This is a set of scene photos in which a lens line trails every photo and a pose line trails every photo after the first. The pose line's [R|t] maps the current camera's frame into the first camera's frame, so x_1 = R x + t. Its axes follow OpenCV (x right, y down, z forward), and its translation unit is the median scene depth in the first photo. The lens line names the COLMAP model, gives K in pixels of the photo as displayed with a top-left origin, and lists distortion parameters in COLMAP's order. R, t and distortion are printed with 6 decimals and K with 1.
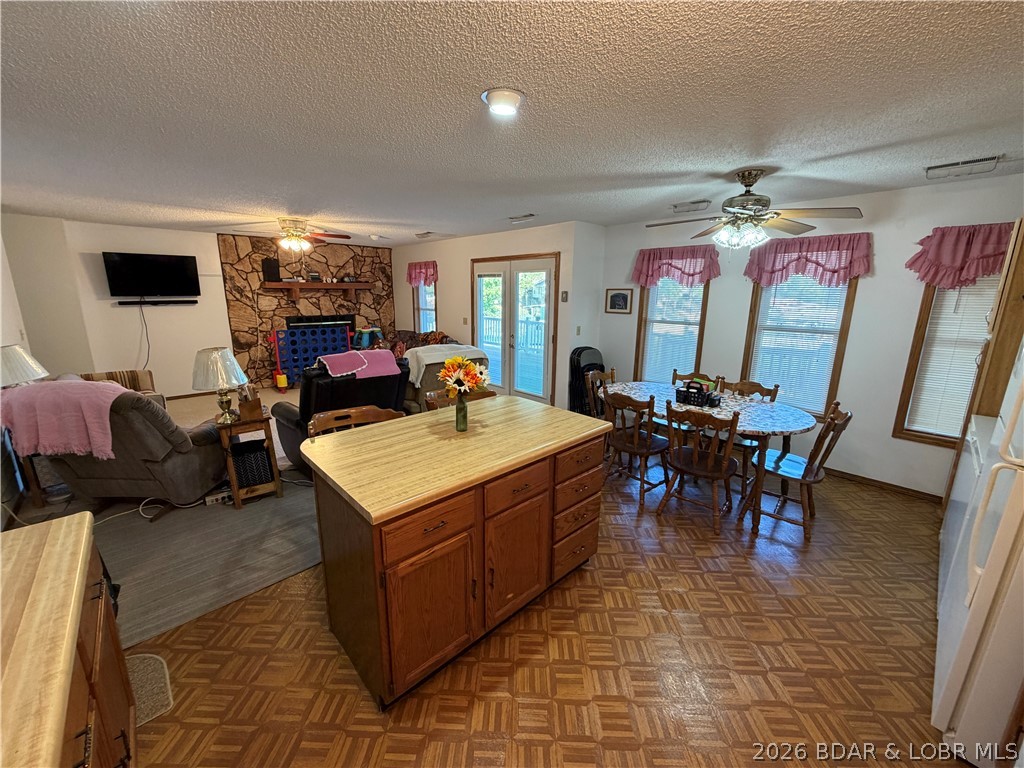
lens RADIAL K [[409.5, 0, 511.4], [0, 409.5, 385.7], [0, 0, 1]] dist [0.001766, 0.000125]
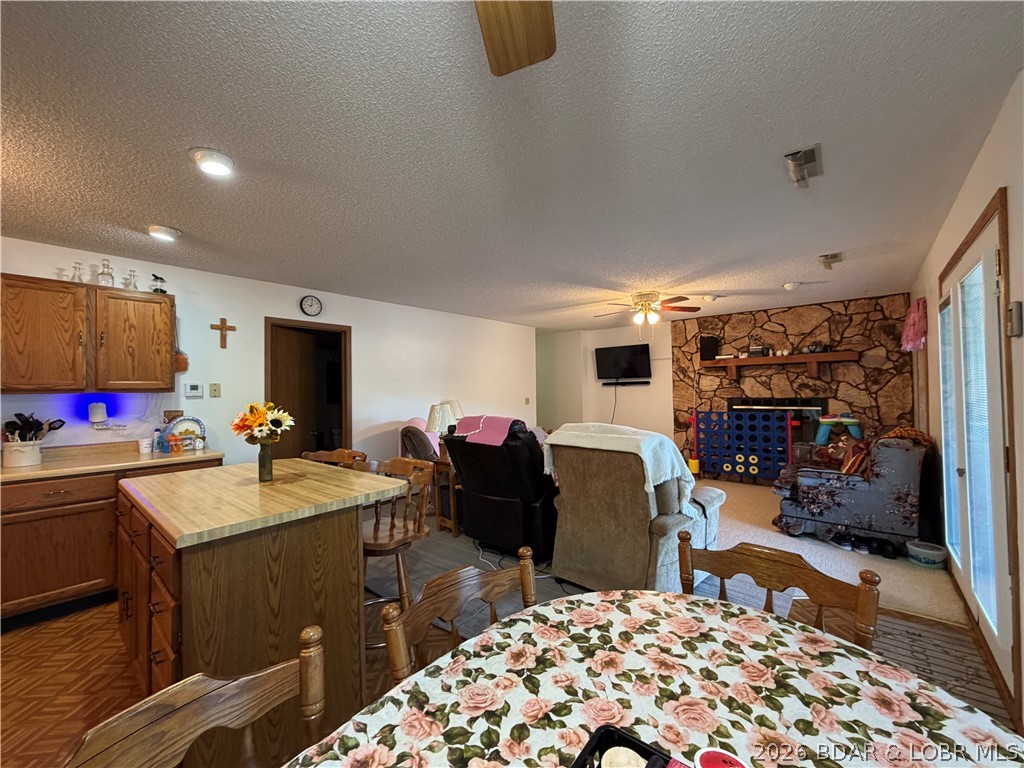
lens RADIAL K [[409.5, 0, 509.3], [0, 409.5, 380.3], [0, 0, 1]] dist [0.001766, 0.000125]
pose [[0.103207, -0.026902, -0.994296, 0.288212], [-0.200450, 0.978562, -0.047282, -0.069855], [0.974253, 0.204187, 0.095602, 0.453171]]
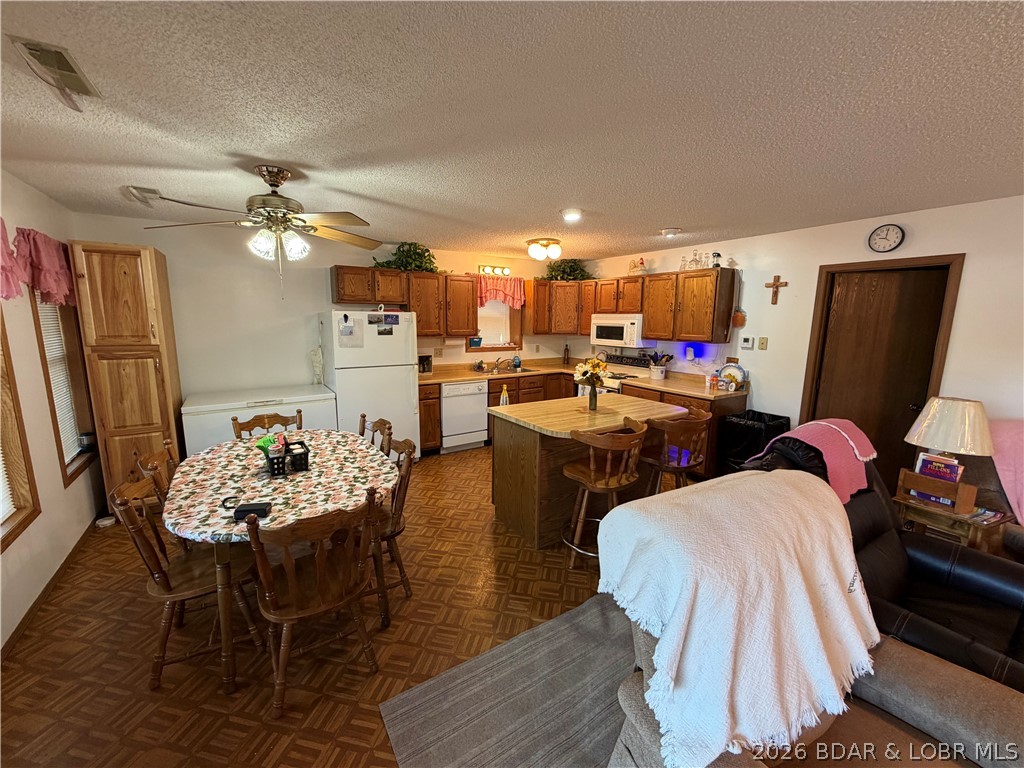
lens RADIAL K [[409.5, 0, 510.2], [0, 409.5, 387.7], [0, 0, 1]] dist [0.001766, 0.000125]
pose [[-0.984673, -0.040164, 0.169721, -1.699464], [0.027285, 0.925665, 0.377359, -0.776216], [-0.172261, 0.376207, -0.910382, 2.425670]]
